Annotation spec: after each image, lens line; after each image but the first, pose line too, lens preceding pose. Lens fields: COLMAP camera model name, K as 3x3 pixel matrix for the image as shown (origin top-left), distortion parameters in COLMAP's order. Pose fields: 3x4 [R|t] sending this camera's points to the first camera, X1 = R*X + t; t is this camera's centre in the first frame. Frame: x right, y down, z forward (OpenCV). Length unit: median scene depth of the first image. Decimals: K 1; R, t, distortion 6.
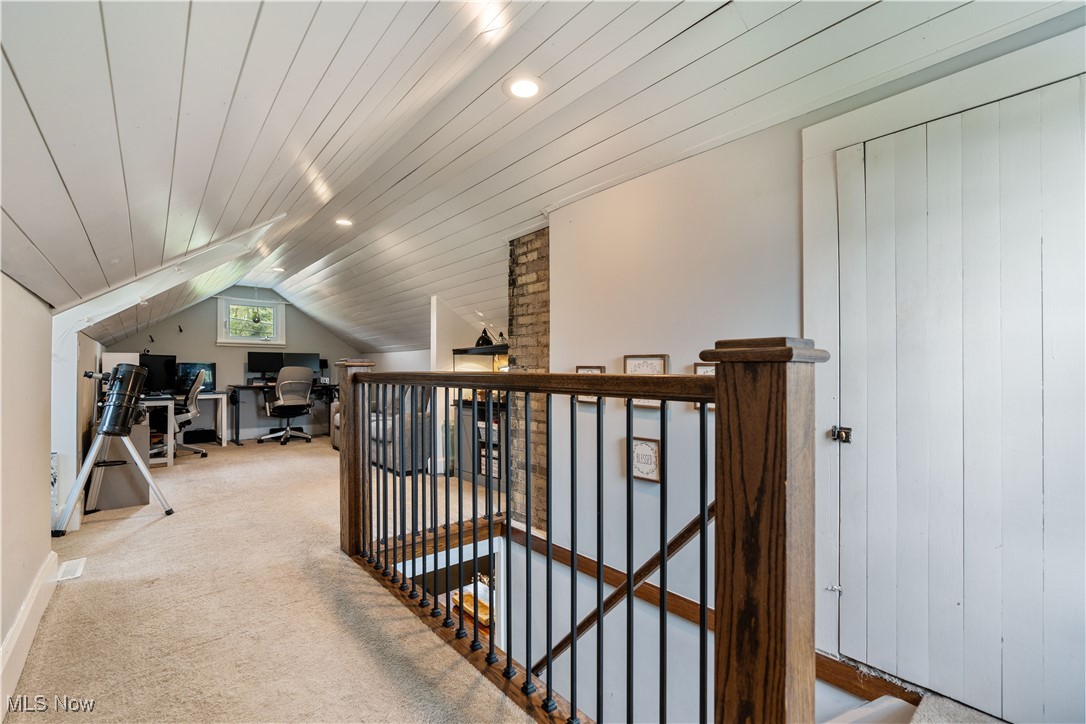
lens RADIAL K [[489.1, 0, 541.8], [0, 489.1, 374.2], [0, 0, 1]] dist [-0.000791, 0.000081]
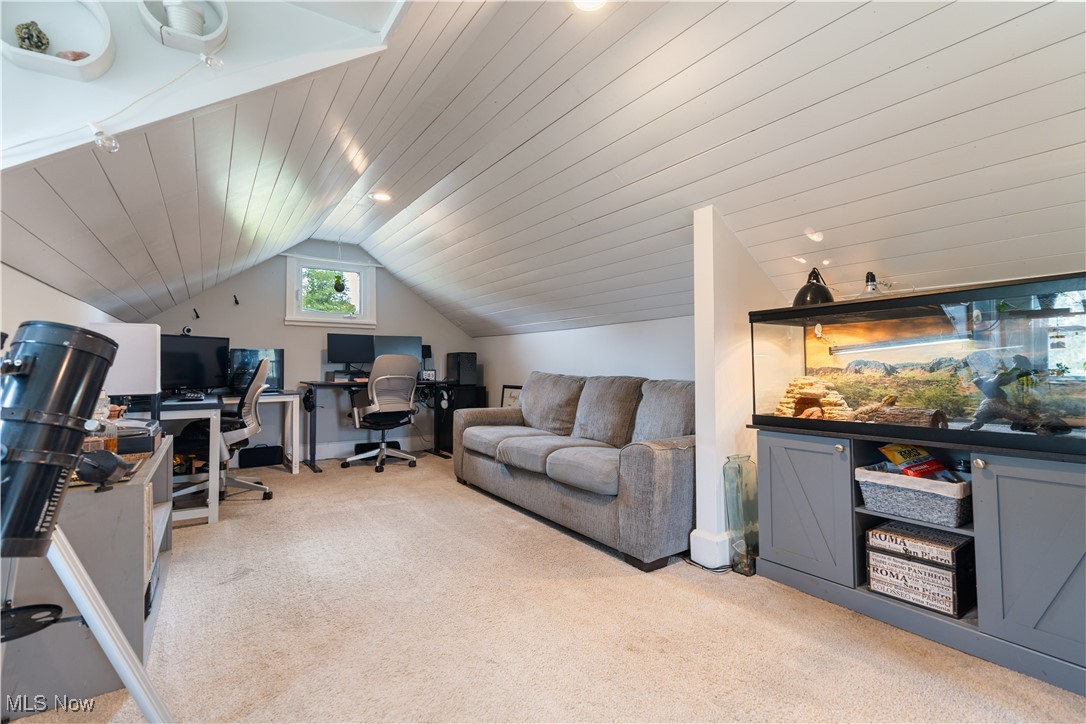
lens RADIAL K [[491.9, 0, 543.7], [0, 491.9, 365.7], [0, 0, 1]] dist [-0.003185, 0.000601]
pose [[0.996030, 0.000125, -0.089016, -0.239824], [-0.000769, 0.999974, -0.007192, 0.004784], [0.089013, 0.007232, 0.996004, 0.342528]]
